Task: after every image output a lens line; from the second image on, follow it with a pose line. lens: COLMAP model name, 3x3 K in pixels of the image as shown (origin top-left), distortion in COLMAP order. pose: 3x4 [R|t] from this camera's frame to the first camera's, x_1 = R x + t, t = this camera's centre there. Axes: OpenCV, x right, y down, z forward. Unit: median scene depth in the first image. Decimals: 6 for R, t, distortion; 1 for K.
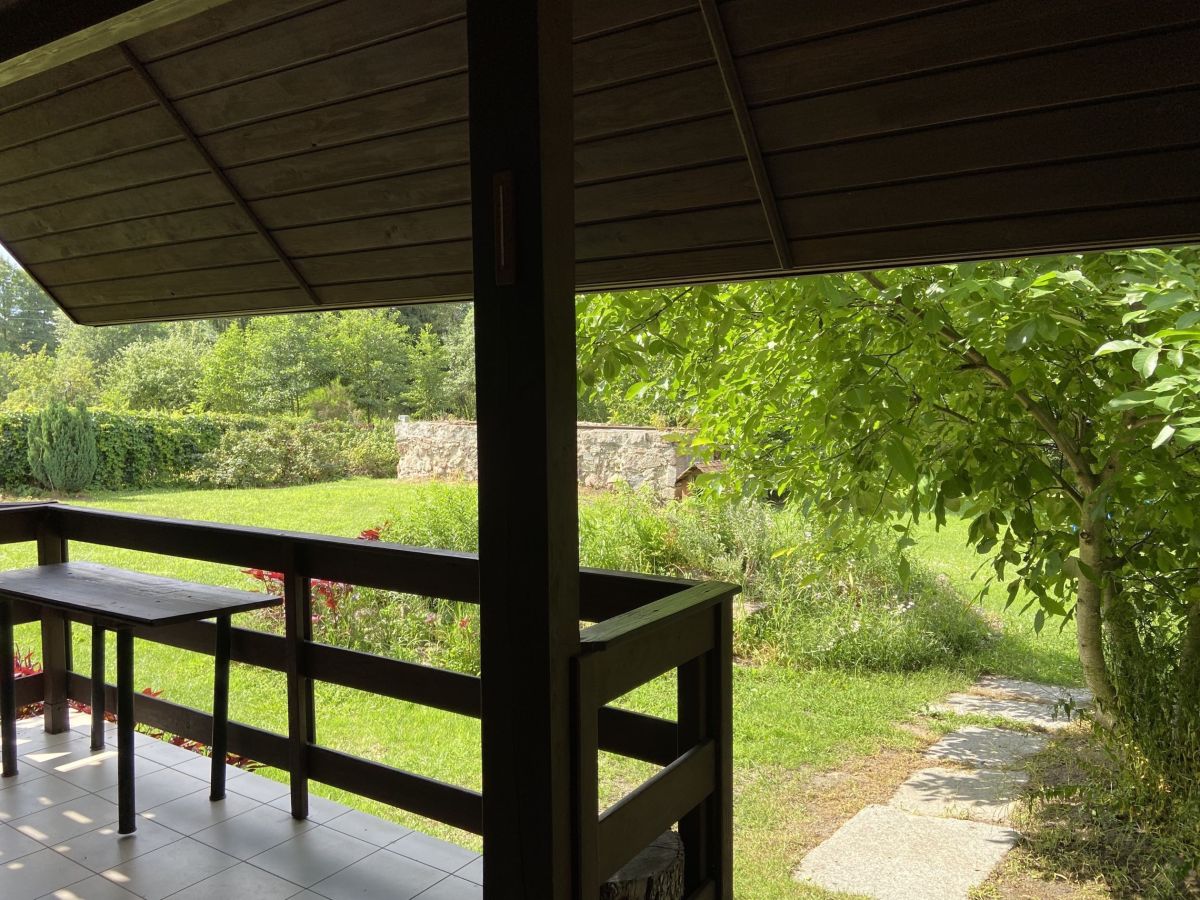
lens RADIAL K [[913.3, 0, 596.7], [0, 913.3, 446.7], [0, 0, 1]] dist [0.140252, -0.196644]
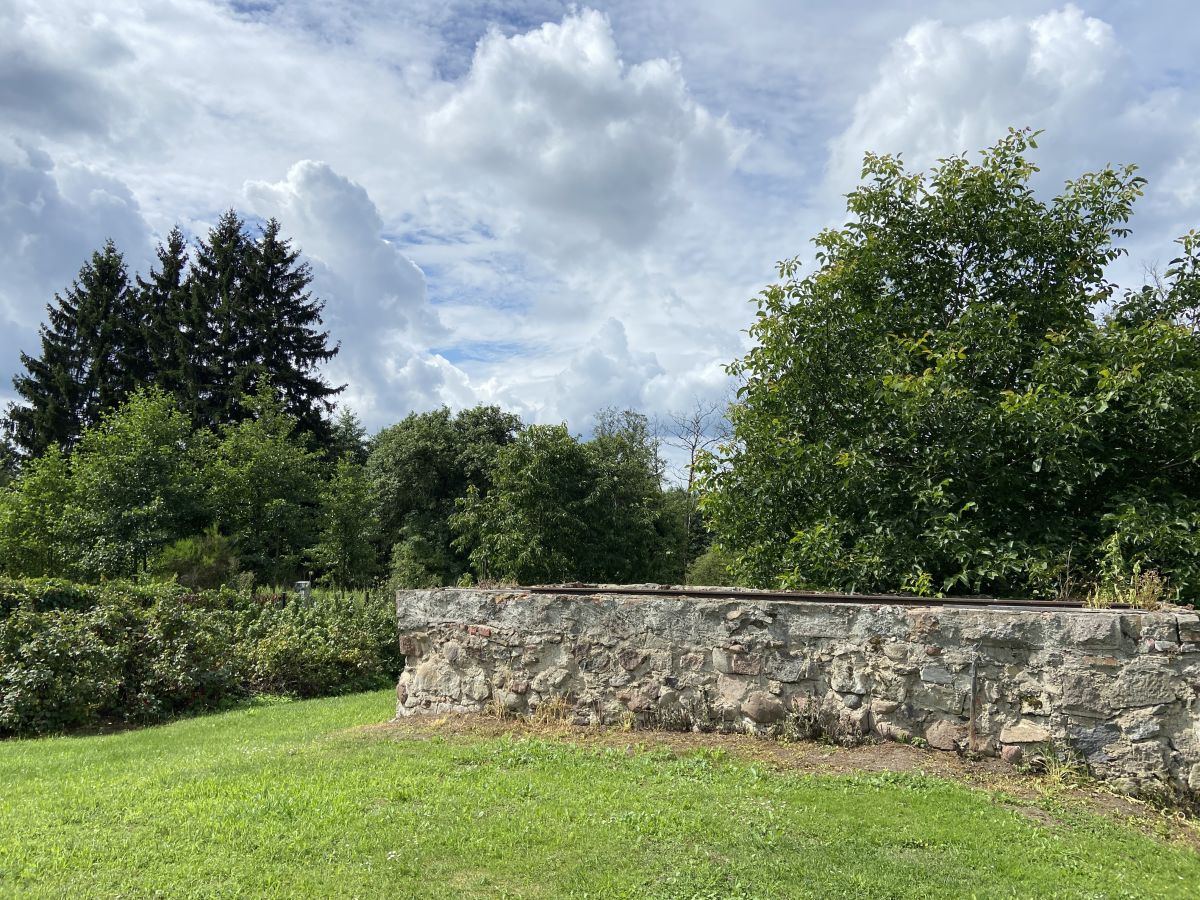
lens RADIAL K [[913.3, 0, 596.7], [0, 913.3, 446.7], [0, 0, 1]] dist [0.140252, -0.196644]
pose [[0.988079, 0.020348, 0.152596, -0.163427], [0.007529, 0.983653, -0.179916, -0.010969], [-0.153762, 0.178920, 0.971774, 0.438853]]
